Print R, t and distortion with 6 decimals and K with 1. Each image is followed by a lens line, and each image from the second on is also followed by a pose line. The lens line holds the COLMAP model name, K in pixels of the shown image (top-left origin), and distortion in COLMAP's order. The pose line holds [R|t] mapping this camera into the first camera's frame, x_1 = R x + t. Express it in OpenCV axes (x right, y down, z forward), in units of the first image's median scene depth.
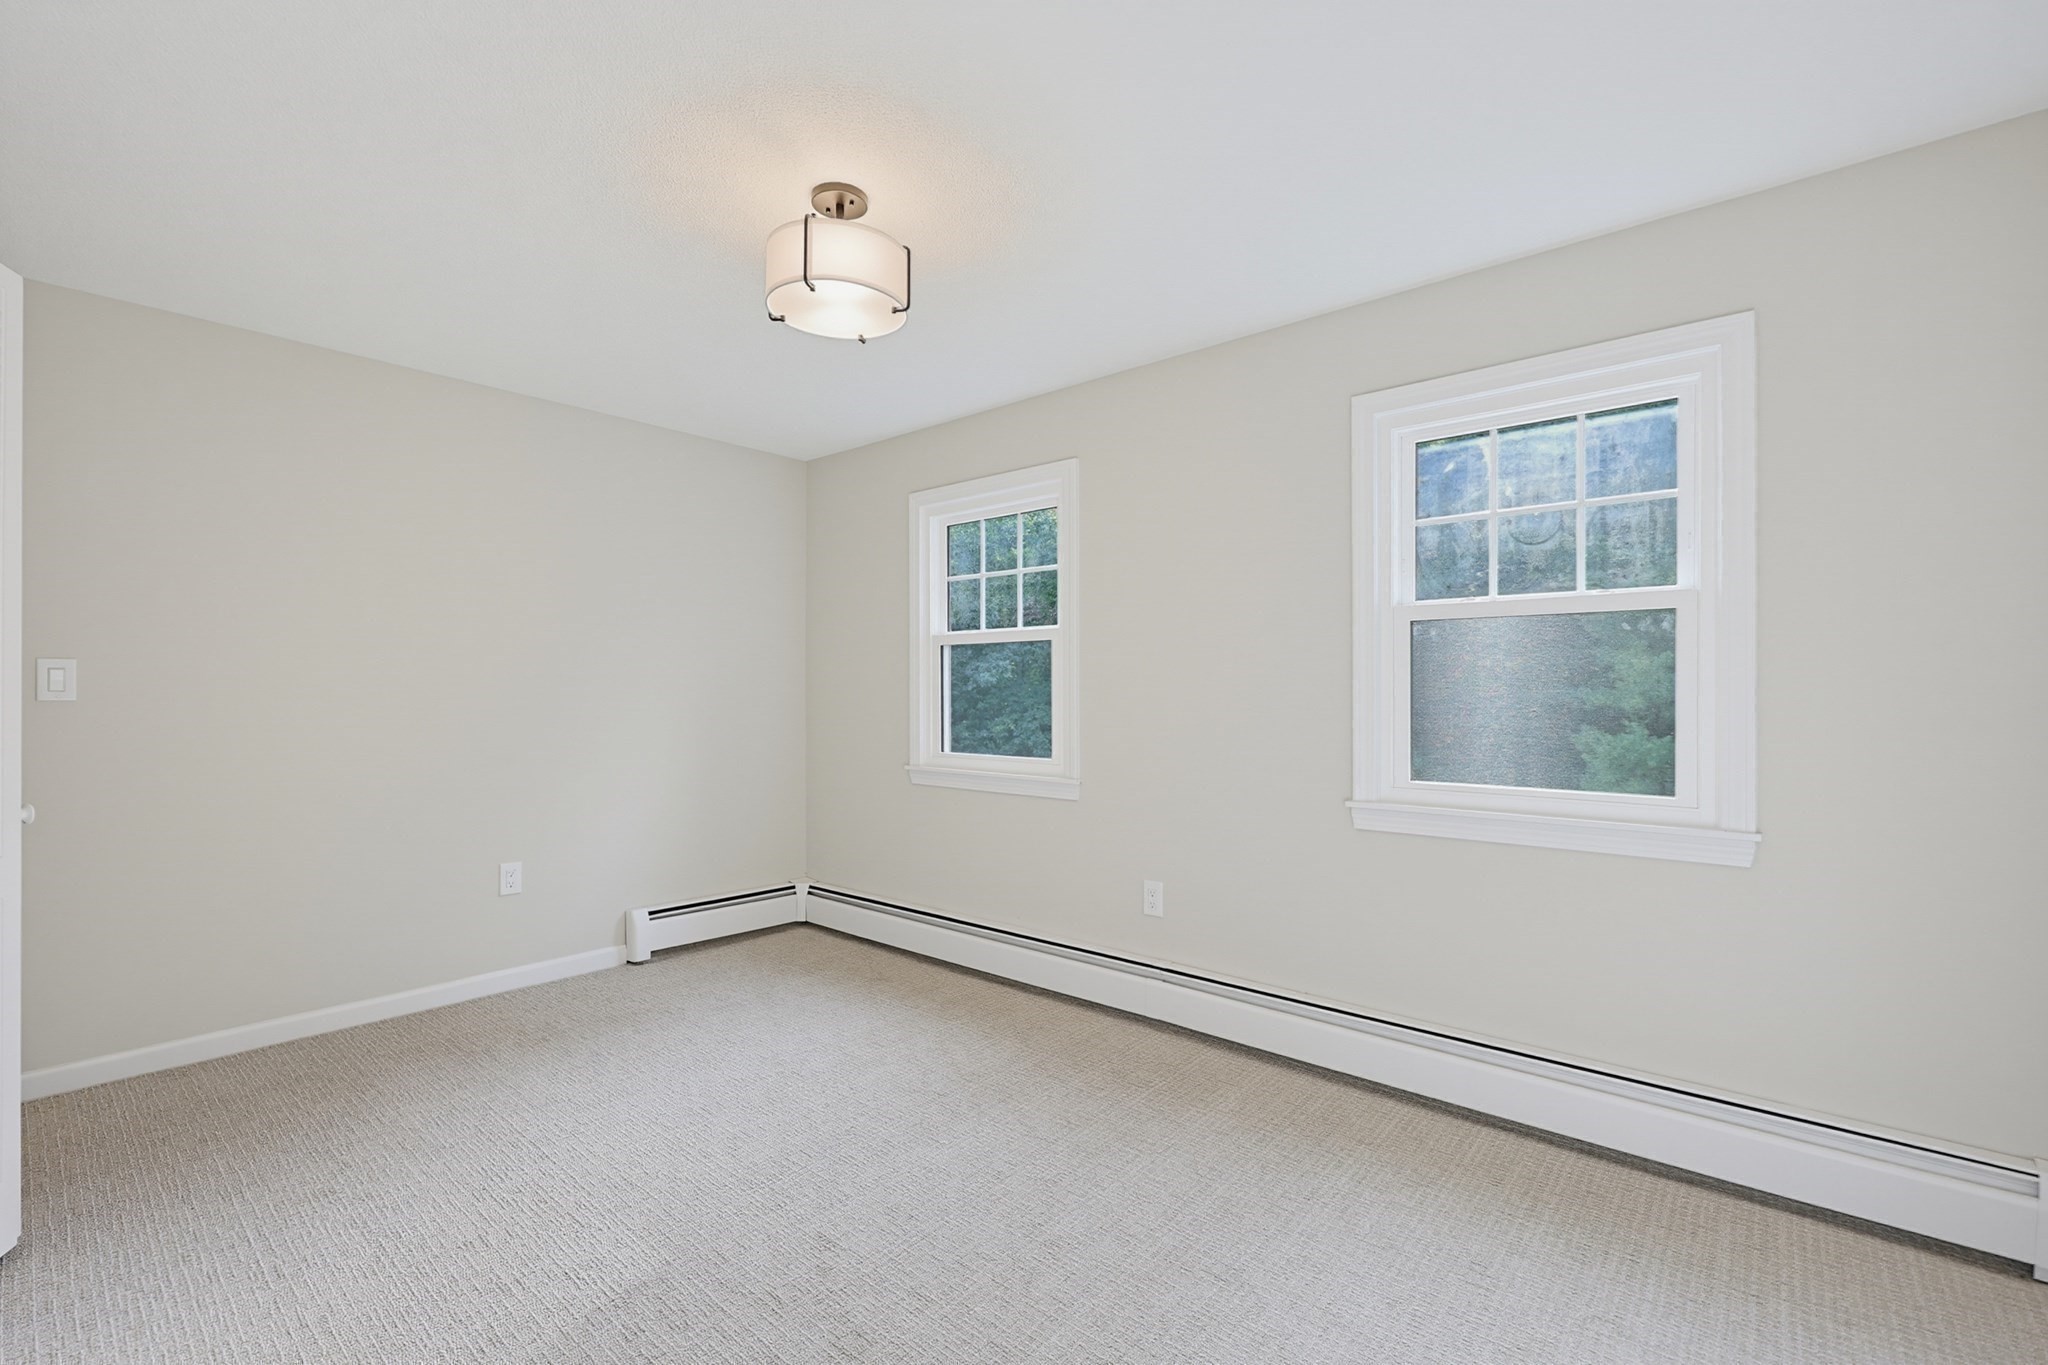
lens RADIAL K [[743.7, 0, 1024.0], [0, 743.7, 682.5], [0, 0, 1]] dist [0.000184, 0.000011]
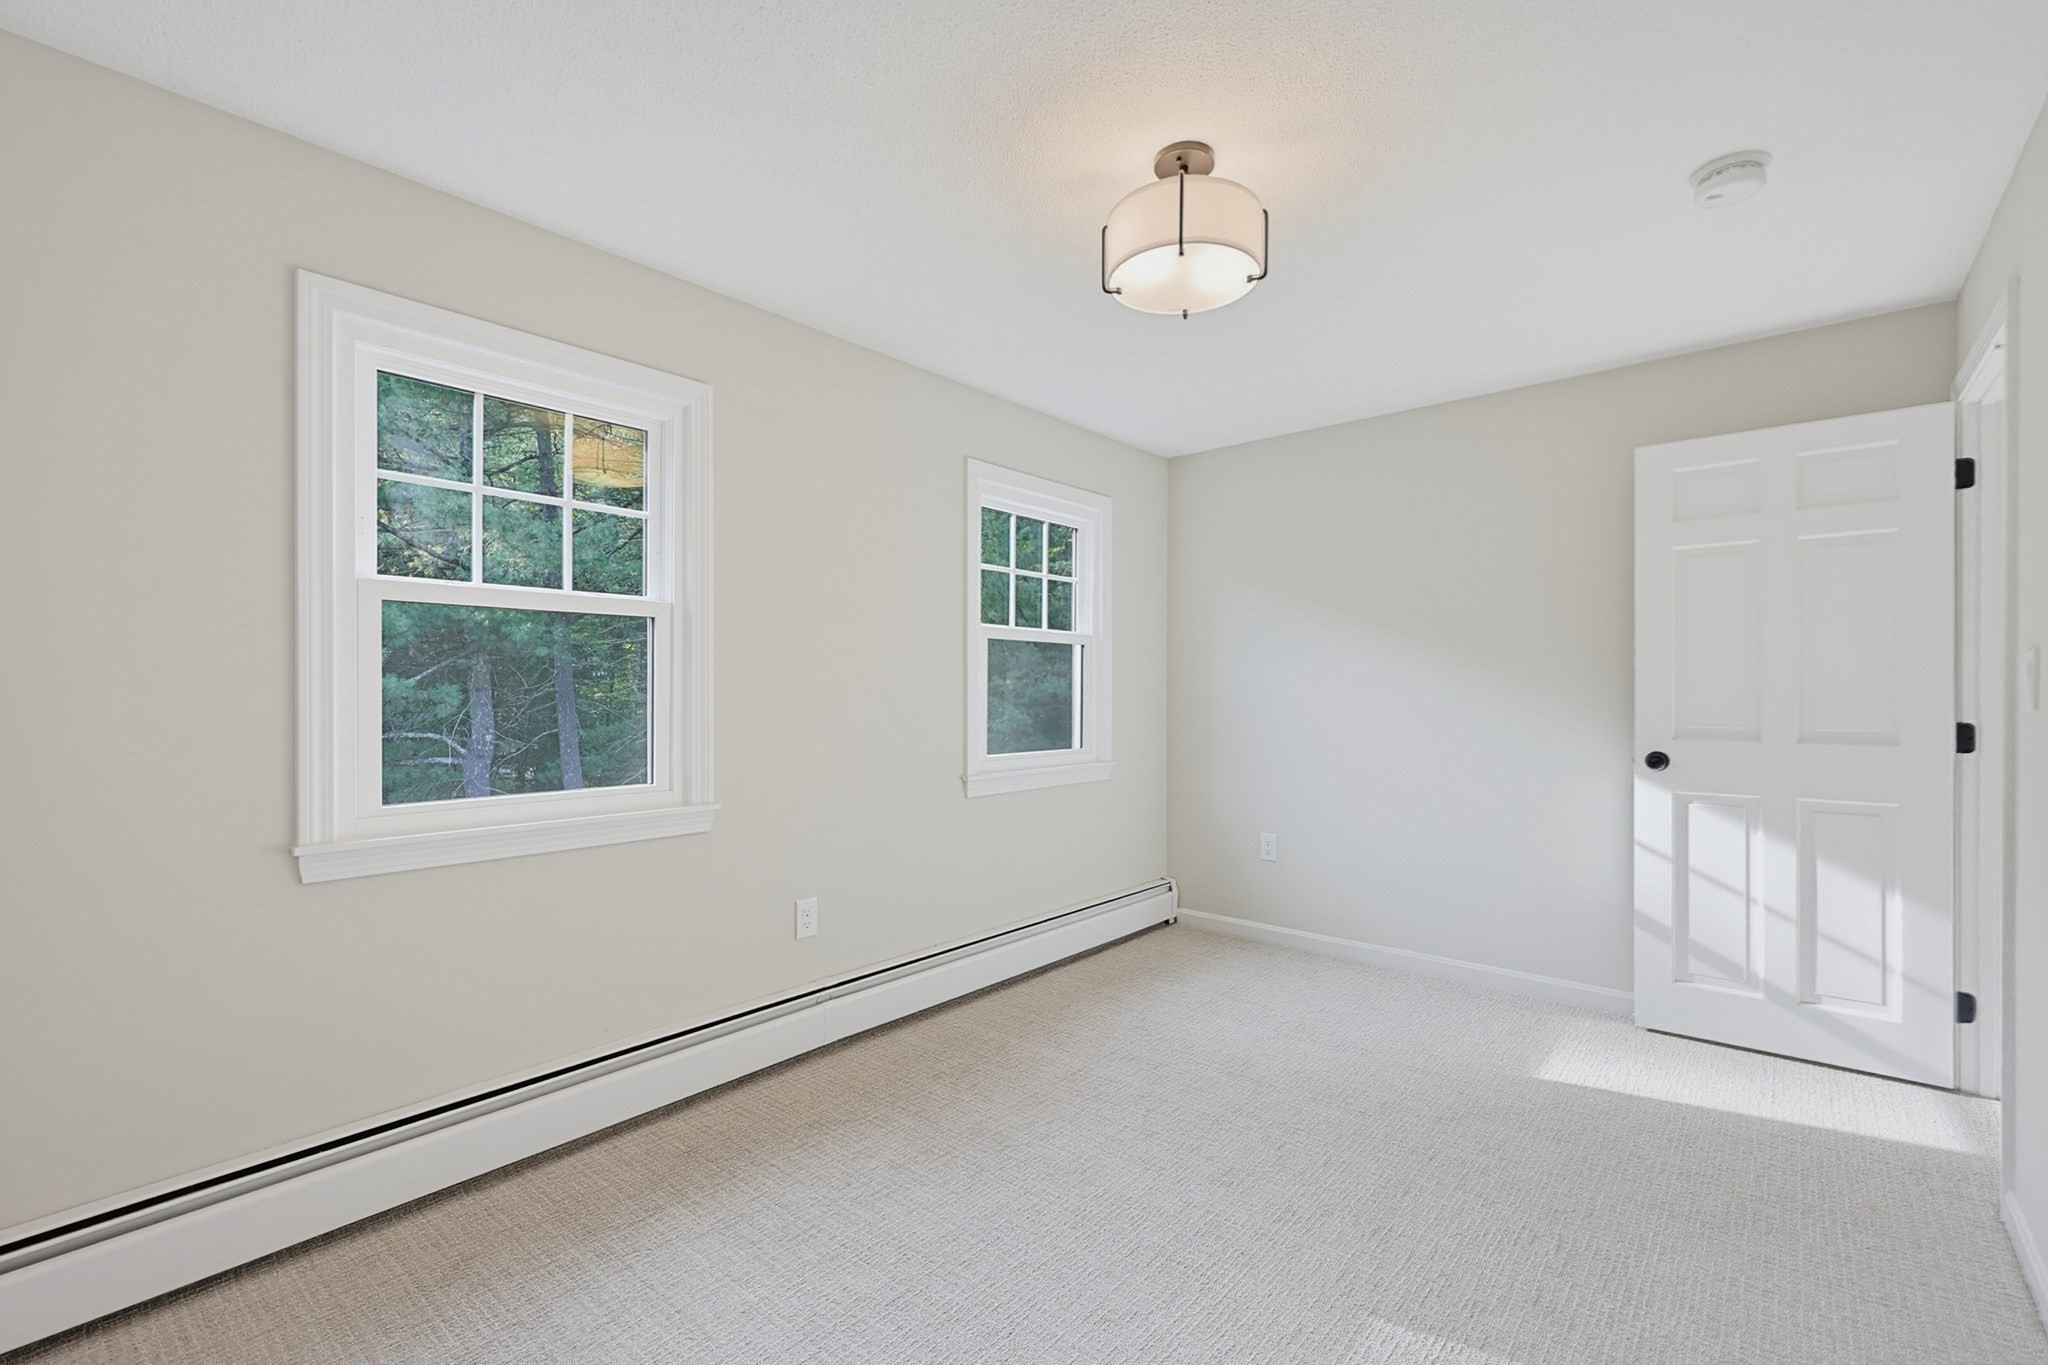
lens RADIAL K [[892.4, 0, 1024.0], [0, 892.4, 682.5], [0, 0, 1]] dist [0.000100, 0.000013]
pose [[0.088193, 0.010264, 0.996051, -0.816535], [-0.012226, 0.999883, -0.009221, 0.009076], [-0.996028, -0.011364, 0.088308, 0.591160]]
